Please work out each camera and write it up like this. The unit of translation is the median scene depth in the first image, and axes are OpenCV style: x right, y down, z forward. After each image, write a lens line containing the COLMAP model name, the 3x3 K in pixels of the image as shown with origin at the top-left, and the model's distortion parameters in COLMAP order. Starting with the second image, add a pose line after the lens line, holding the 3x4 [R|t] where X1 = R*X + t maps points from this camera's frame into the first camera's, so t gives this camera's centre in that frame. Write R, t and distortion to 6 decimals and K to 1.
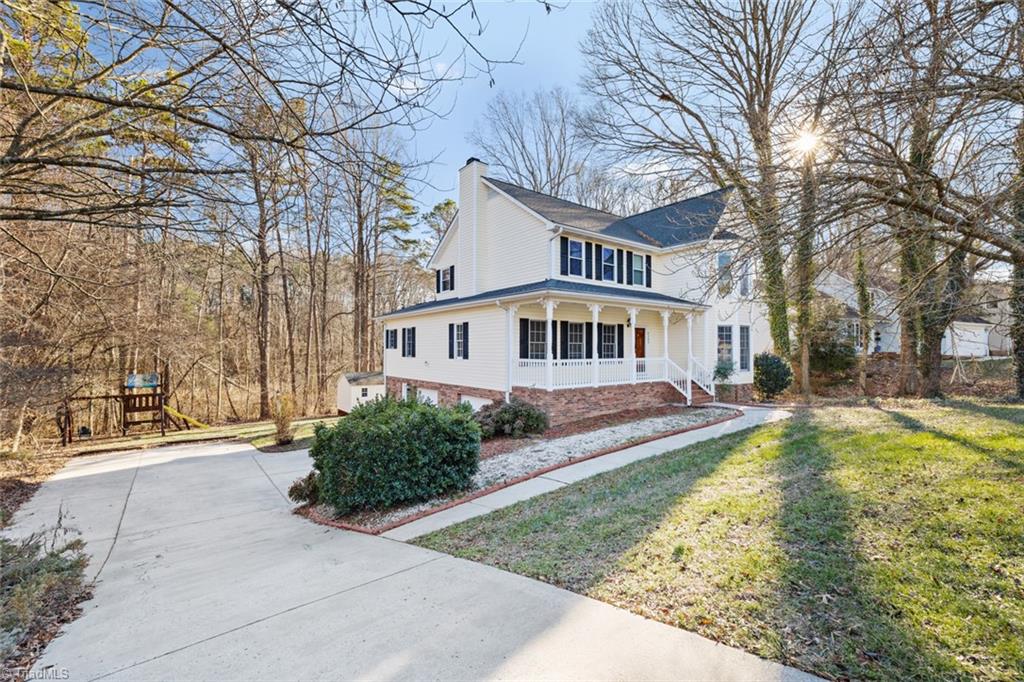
lens RADIAL K [[433.4, 0, 509.4], [0, 433.4, 331.8], [0, 0, 1]] dist [-0.000608, -0.000356]
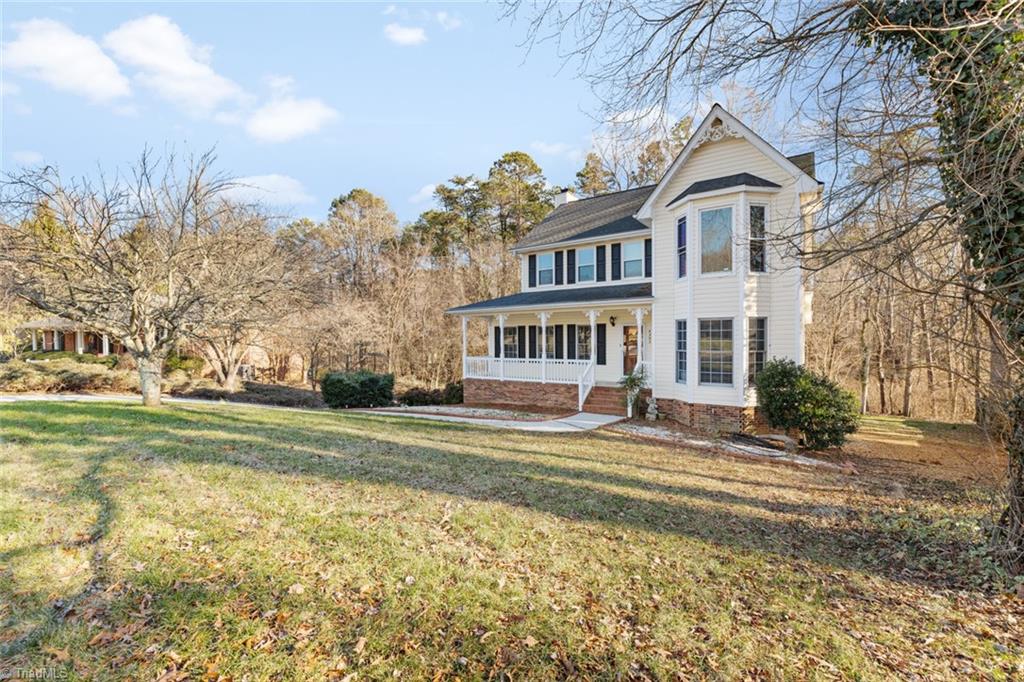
lens RADIAL K [[432.4, 0, 510.5], [0, 432.4, 341.6], [0, 0, 1]] dist [-0.000678, -0.000212]
pose [[0.314051, -0.007608, -0.949376, 1.275430], [0.034159, 0.999411, 0.003291, 0.012569], [0.948792, -0.033464, 0.314125, 0.591896]]
